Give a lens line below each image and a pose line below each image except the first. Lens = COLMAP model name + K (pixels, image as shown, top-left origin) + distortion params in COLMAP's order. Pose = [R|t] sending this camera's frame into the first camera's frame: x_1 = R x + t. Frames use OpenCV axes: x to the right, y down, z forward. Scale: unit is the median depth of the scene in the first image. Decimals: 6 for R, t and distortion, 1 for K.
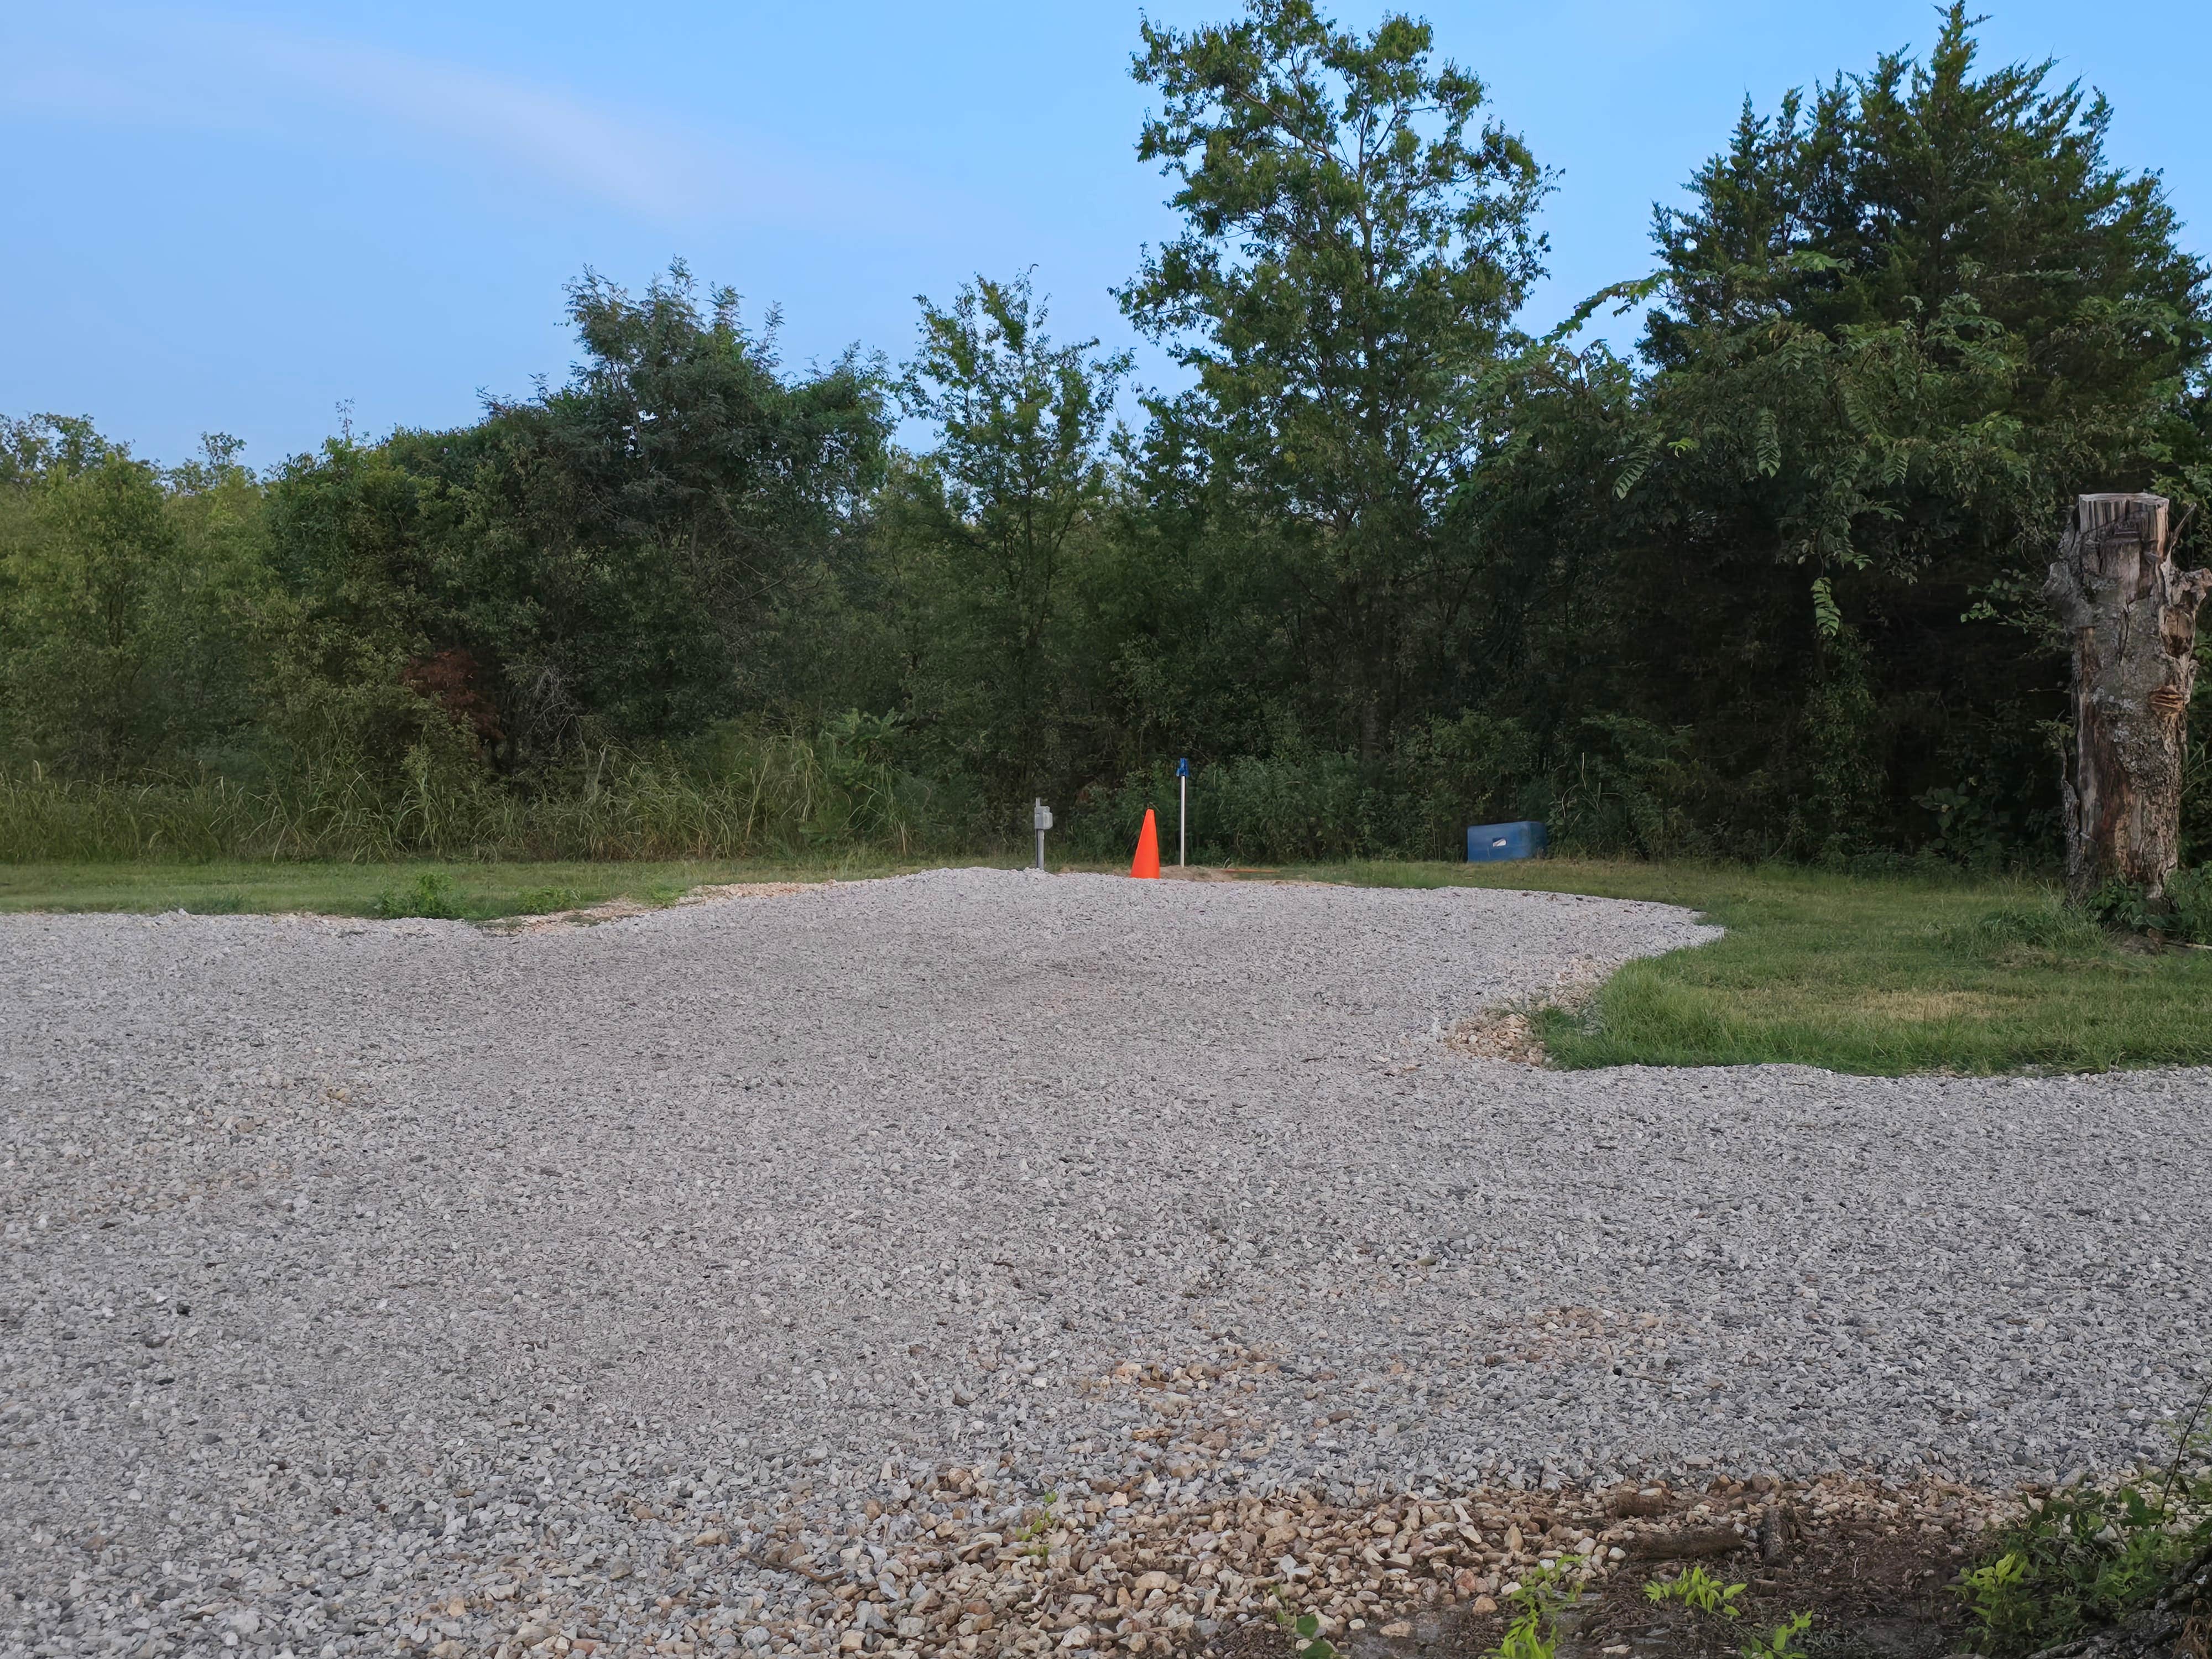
lens RADIAL K [[2246.2, 0, 1109.4], [0, 2246.2, 826.8], [0, 0, 1]] dist [0.050663, 0.000000]
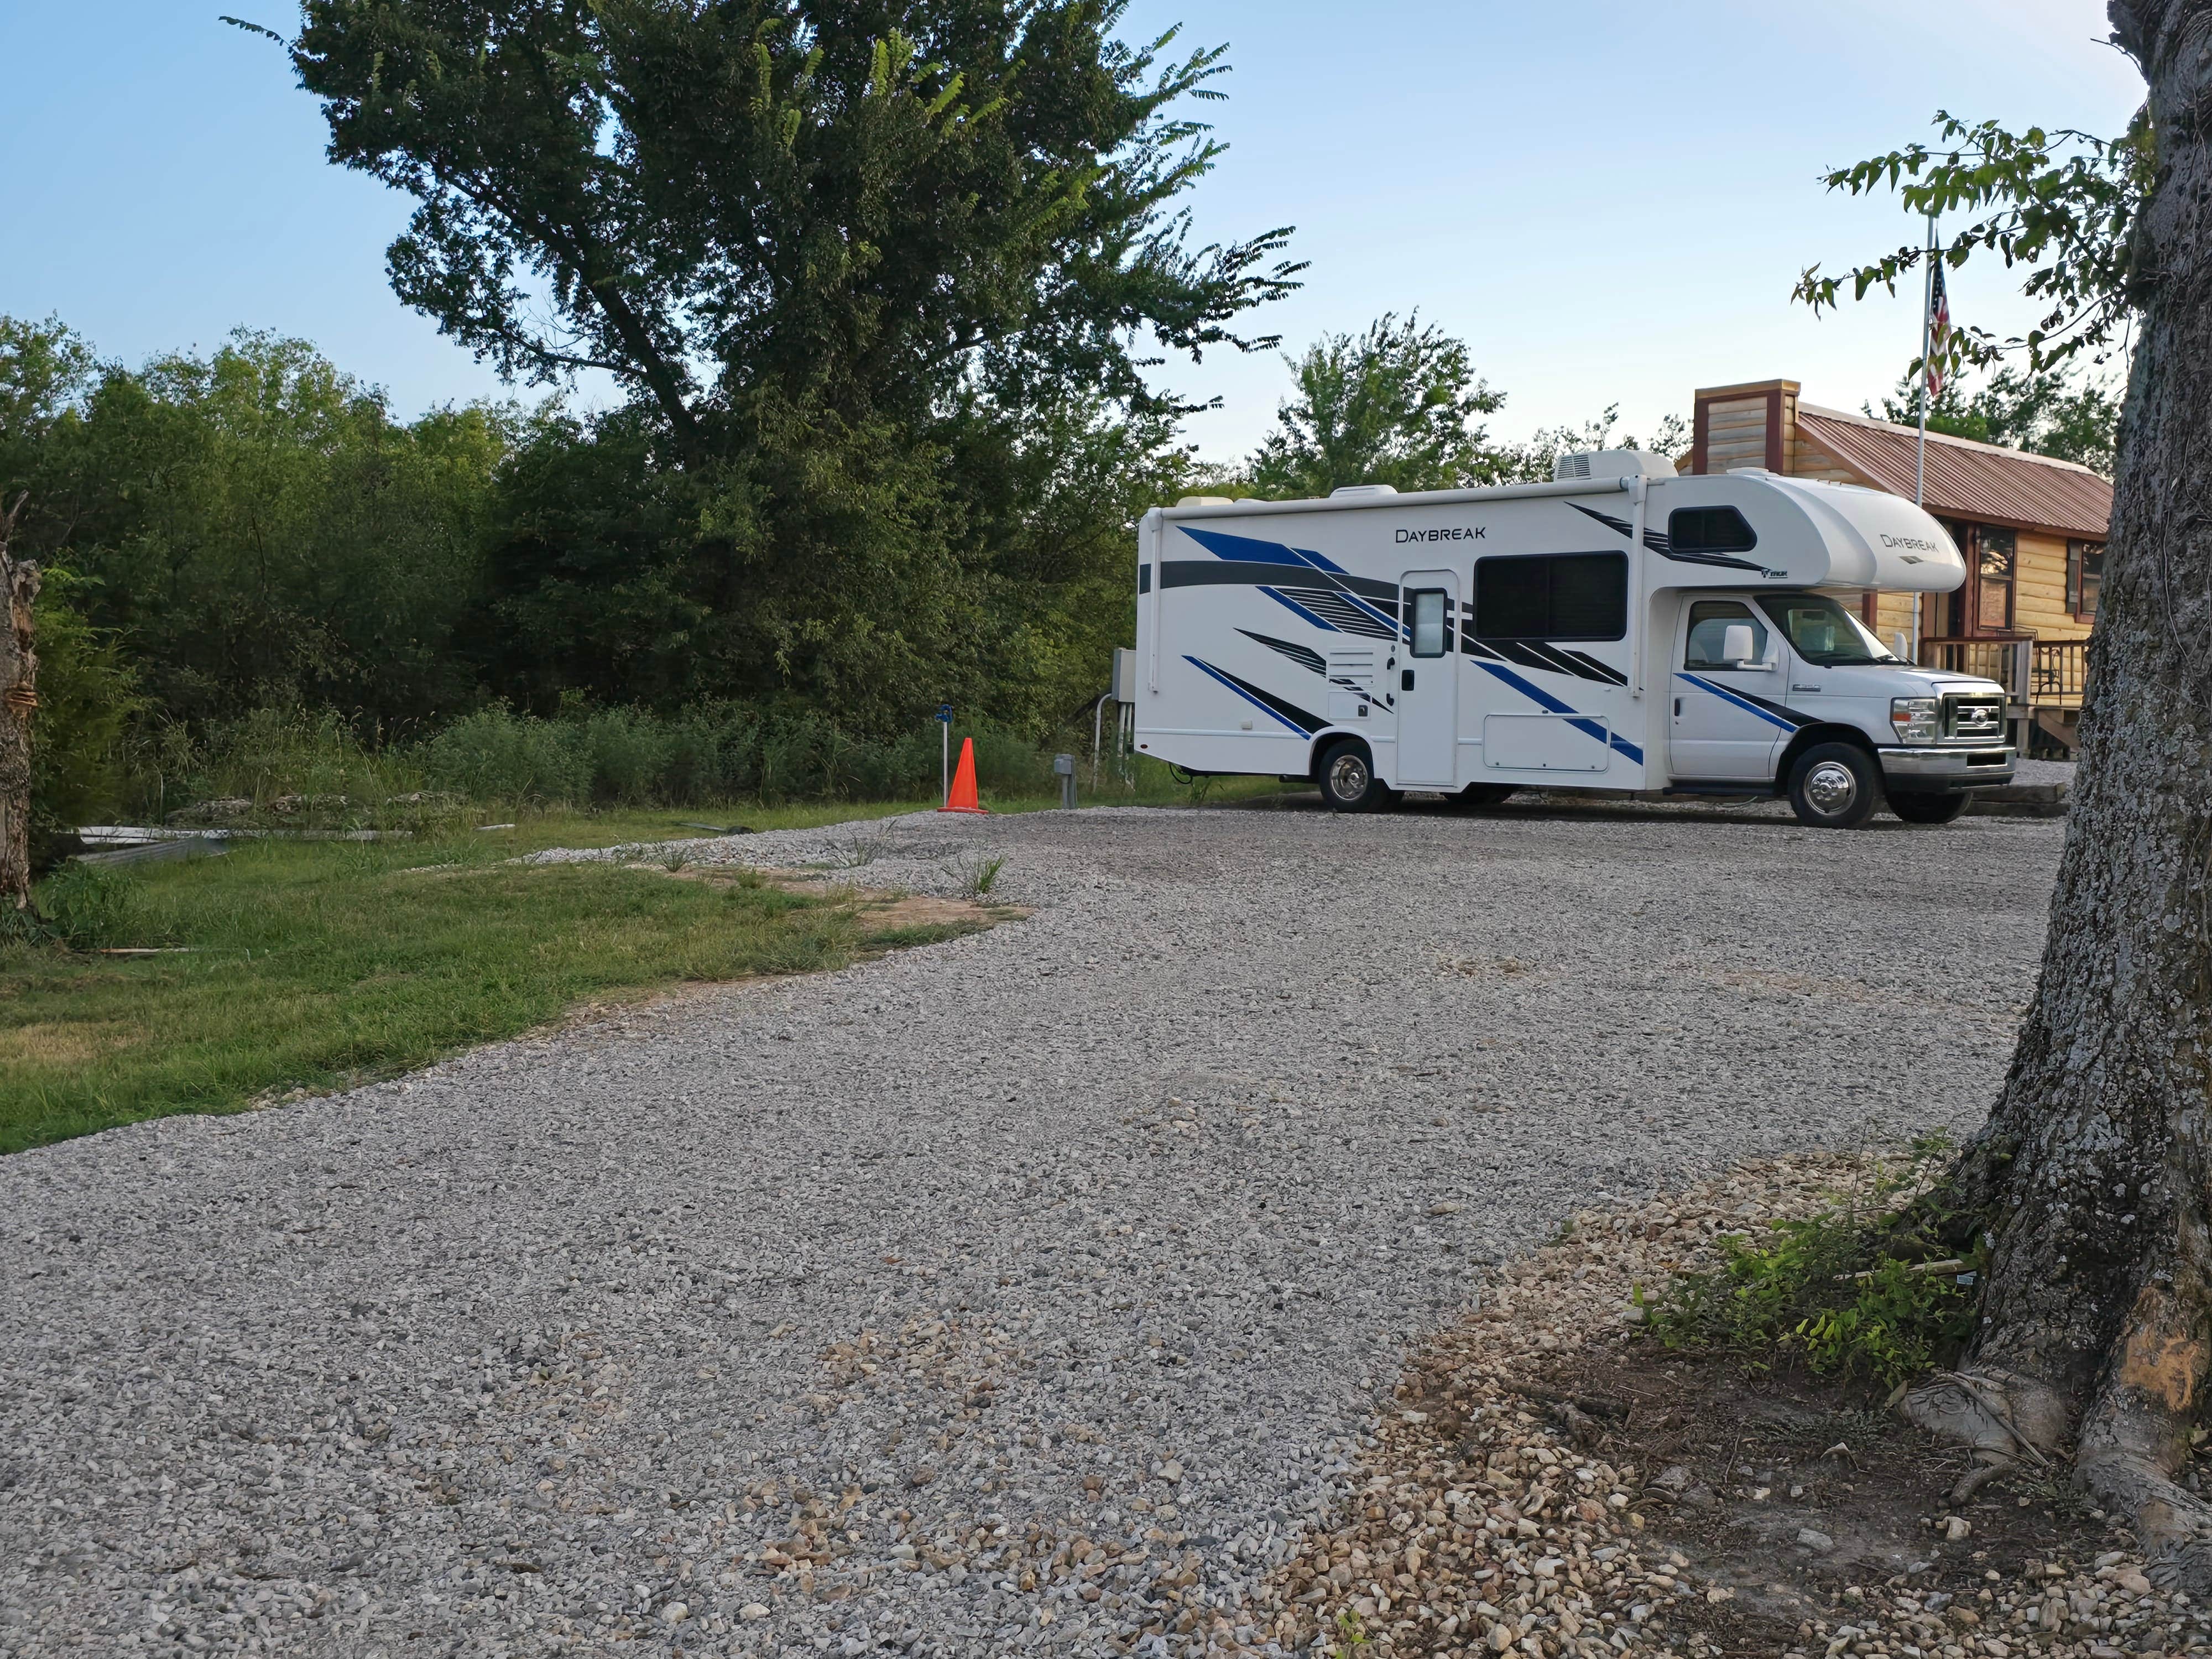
lens RADIAL K [[2246.2, 0, 1127.4], [0, 2246.2, 827.0], [0, 0, 1]] dist [0.050663, 0.000000]
pose [[0.331696, -0.058314, 0.941582, -0.272526], [0.058887, 0.997421, 0.041027, -0.013574], [-0.941547, 0.041839, 0.334275, 0.253794]]
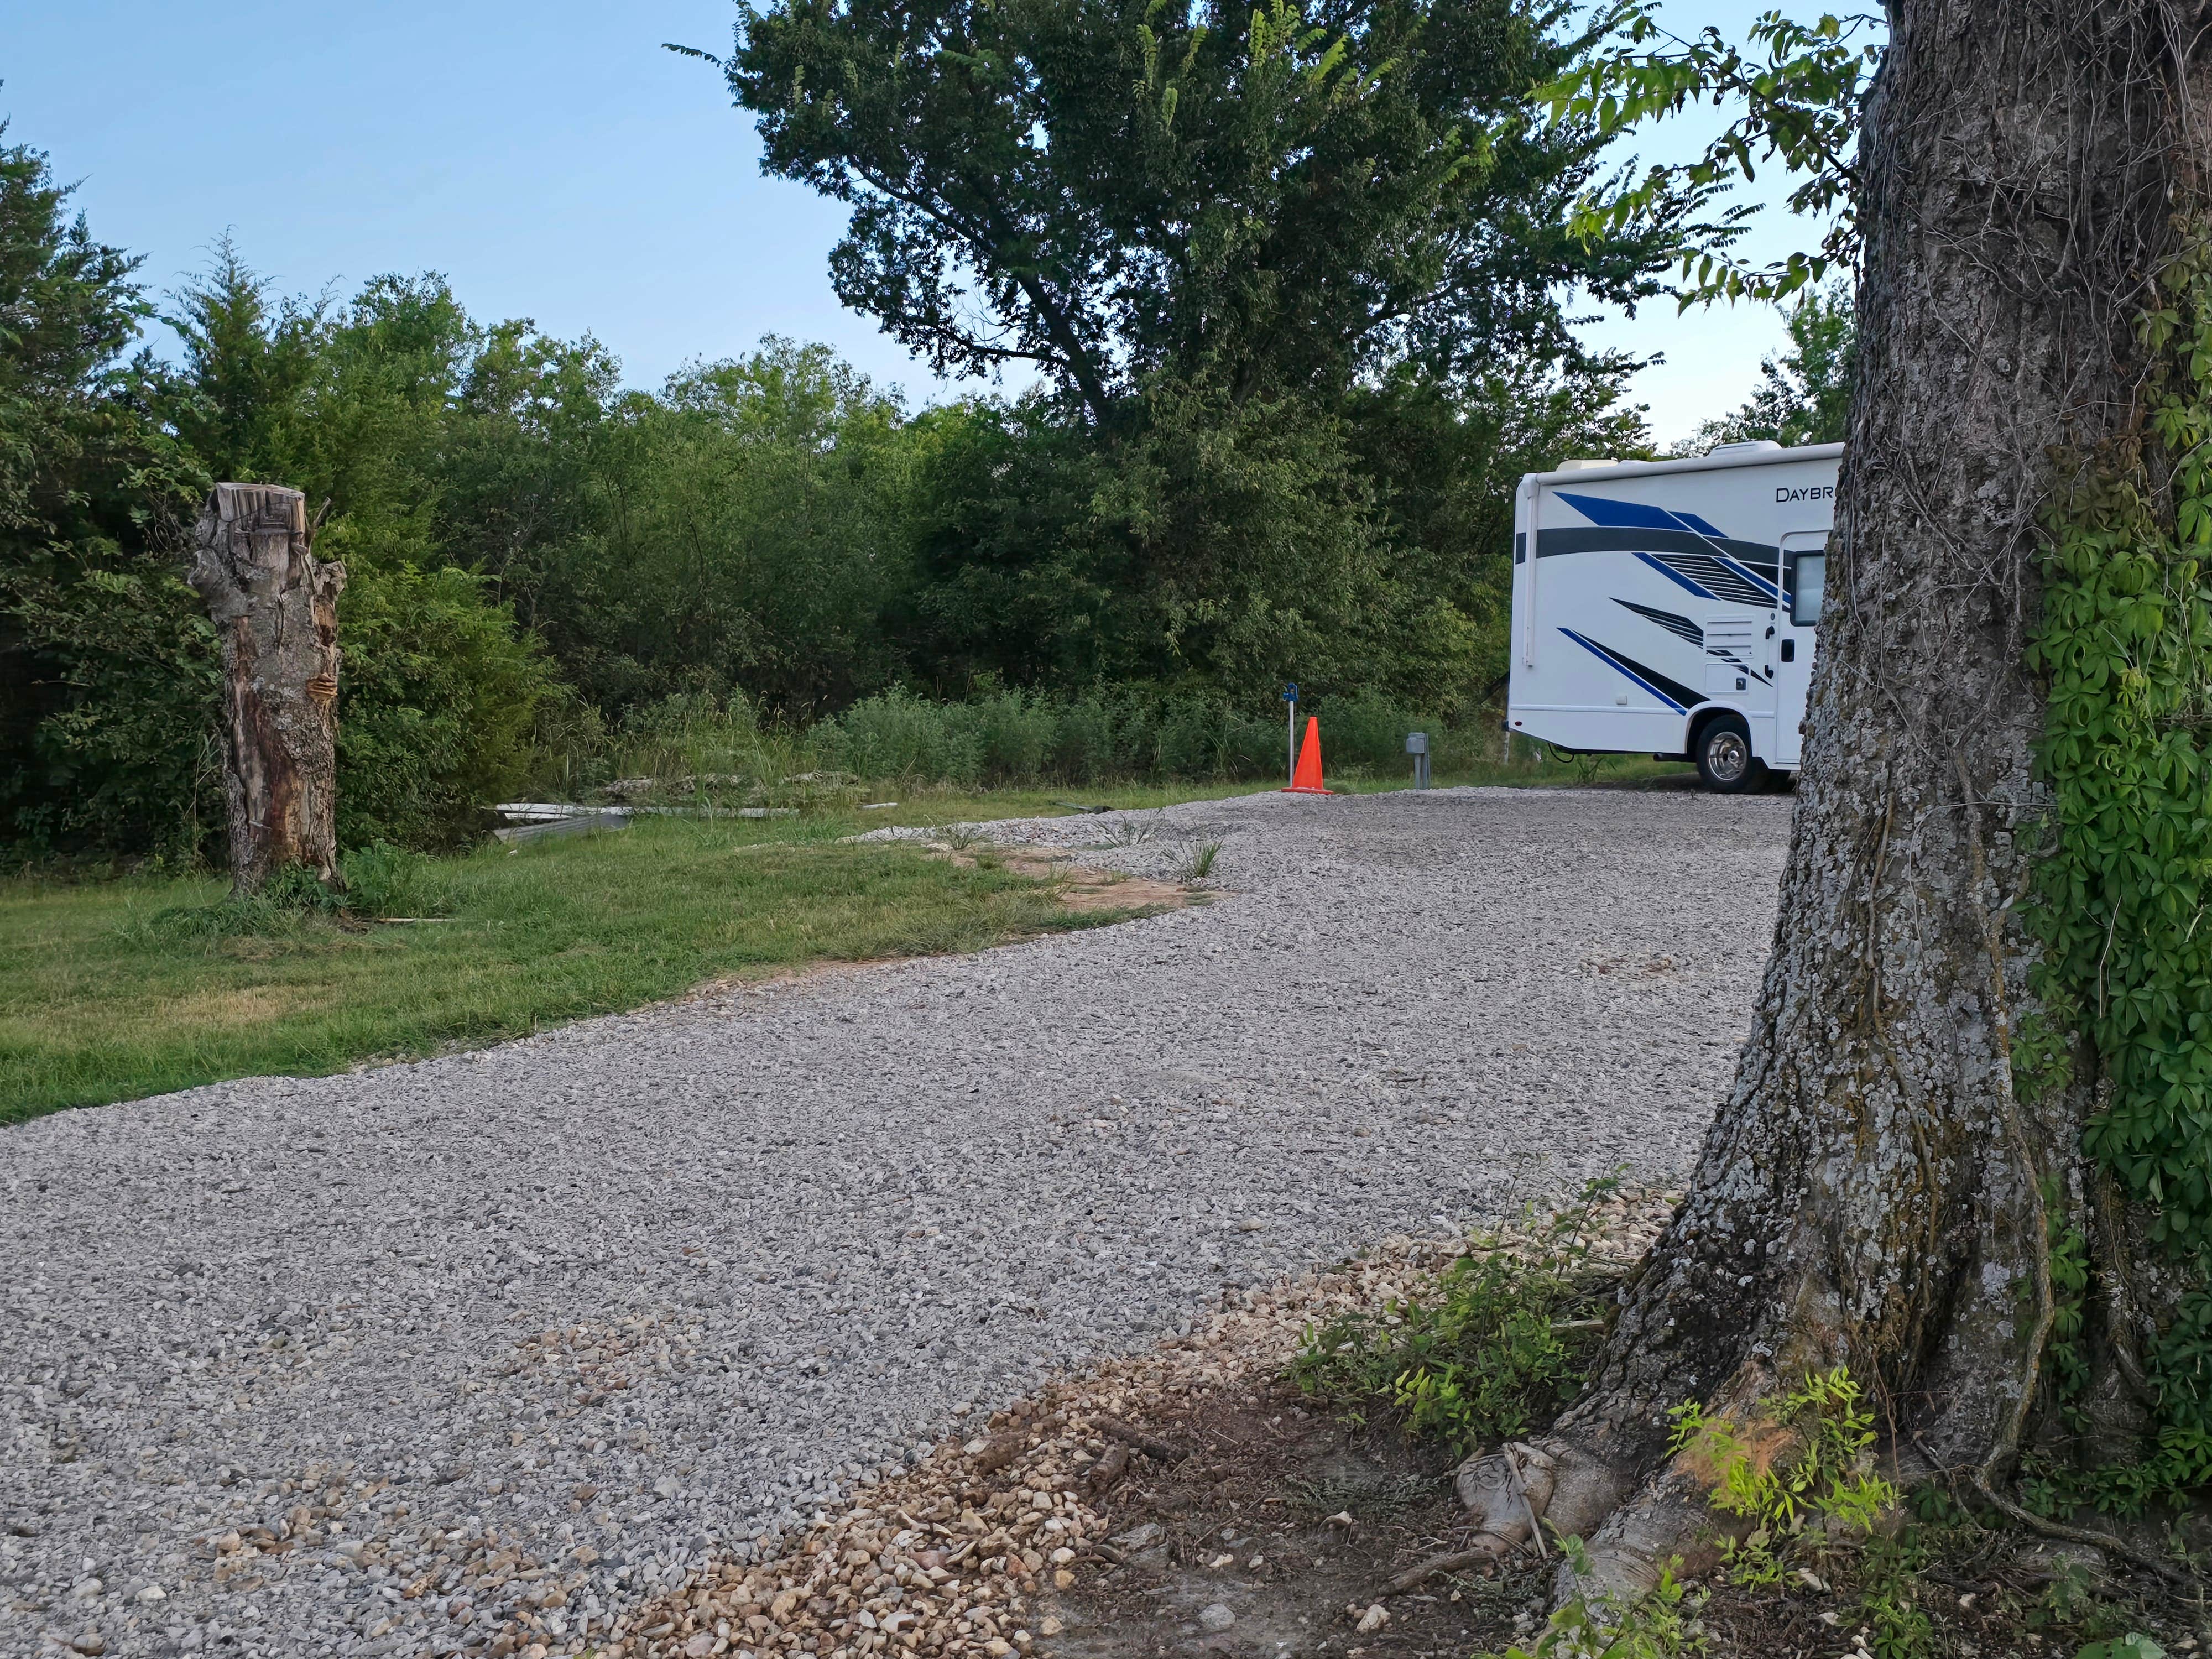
lens RADIAL K [[2246.2, 0, 1113.1], [0, 2246.2, 845.1], [0, 0, 1]] dist [0.050663, 0.000000]
pose [[0.563317, -0.072479, 0.823056, -0.184315], [0.064190, 0.996973, 0.043862, -0.006311], [-0.823744, 0.028124, 0.566264, 0.121026]]
